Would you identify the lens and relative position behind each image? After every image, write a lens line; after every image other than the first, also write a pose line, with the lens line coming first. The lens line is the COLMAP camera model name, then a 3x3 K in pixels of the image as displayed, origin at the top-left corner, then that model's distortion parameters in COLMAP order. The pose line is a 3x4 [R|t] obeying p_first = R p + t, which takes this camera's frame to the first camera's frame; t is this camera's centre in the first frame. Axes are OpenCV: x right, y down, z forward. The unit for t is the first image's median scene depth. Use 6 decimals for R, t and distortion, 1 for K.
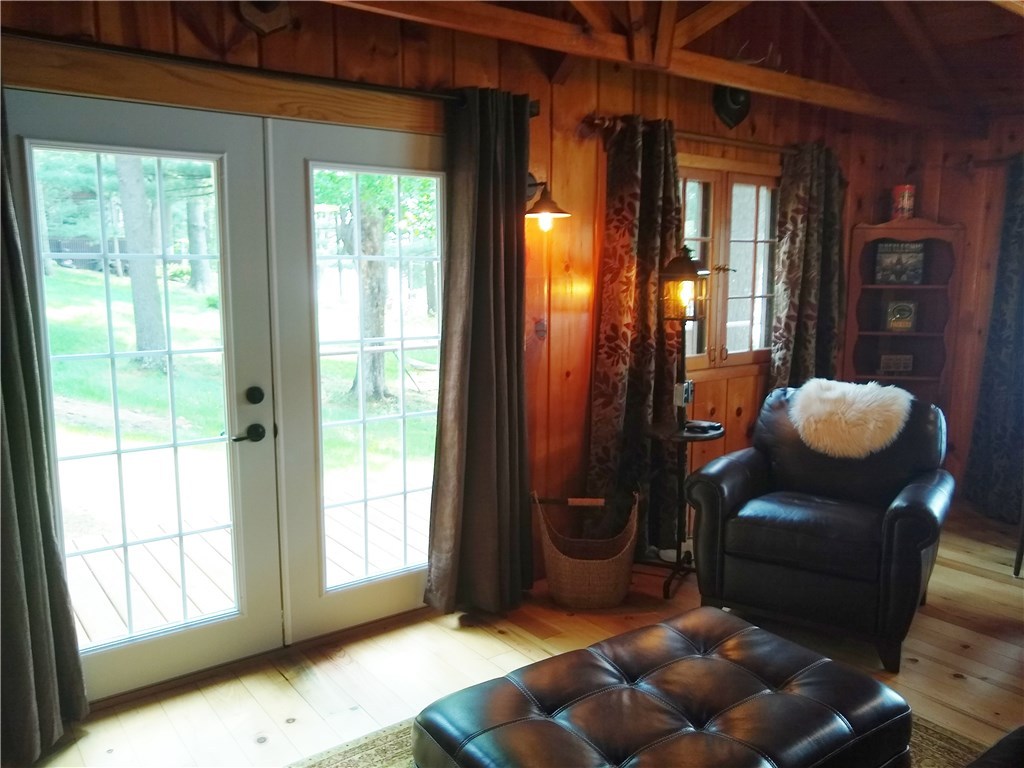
lens RADIAL K [[808.3, 0, 512.7], [0, 808.3, 385.7], [0, 0, 1]] dist [-0.014424, 0.005774]
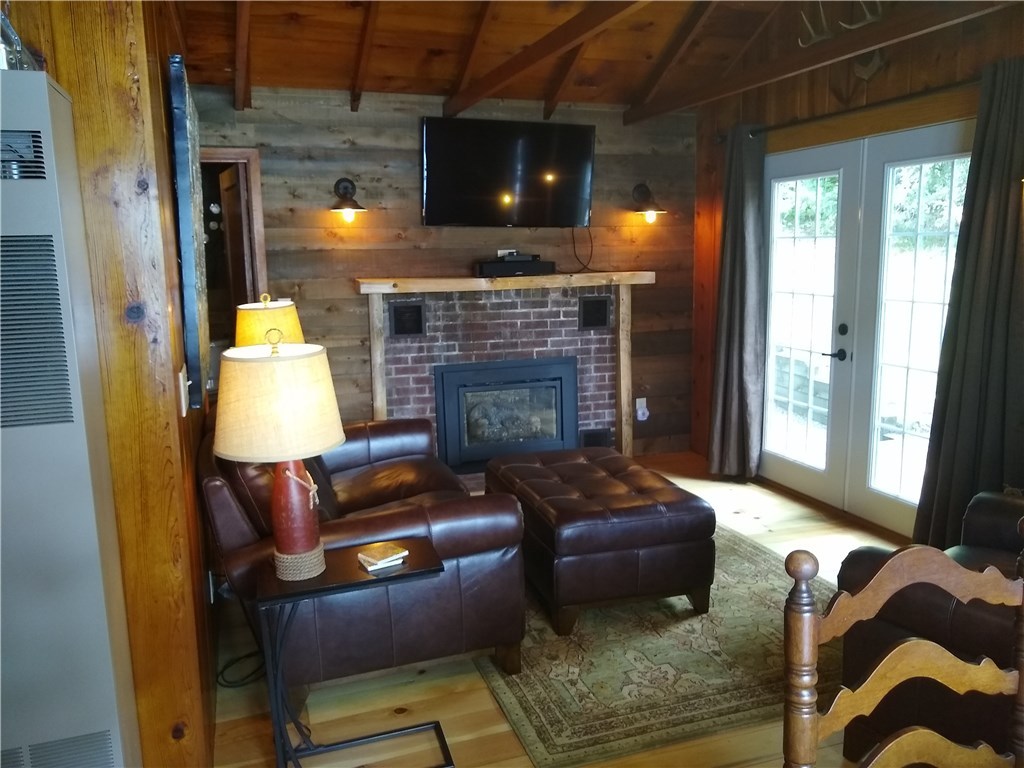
lens RADIAL K [[808.3, 0, 513.3], [0, 808.3, 385.3], [0, 0, 1]] dist [-0.014424, 0.005774]
pose [[-0.318863, 0.160297, -0.934147, 1.249247], [-0.126792, 0.969522, 0.209646, -0.120112], [0.939282, 0.185291, -0.288820, 0.861007]]
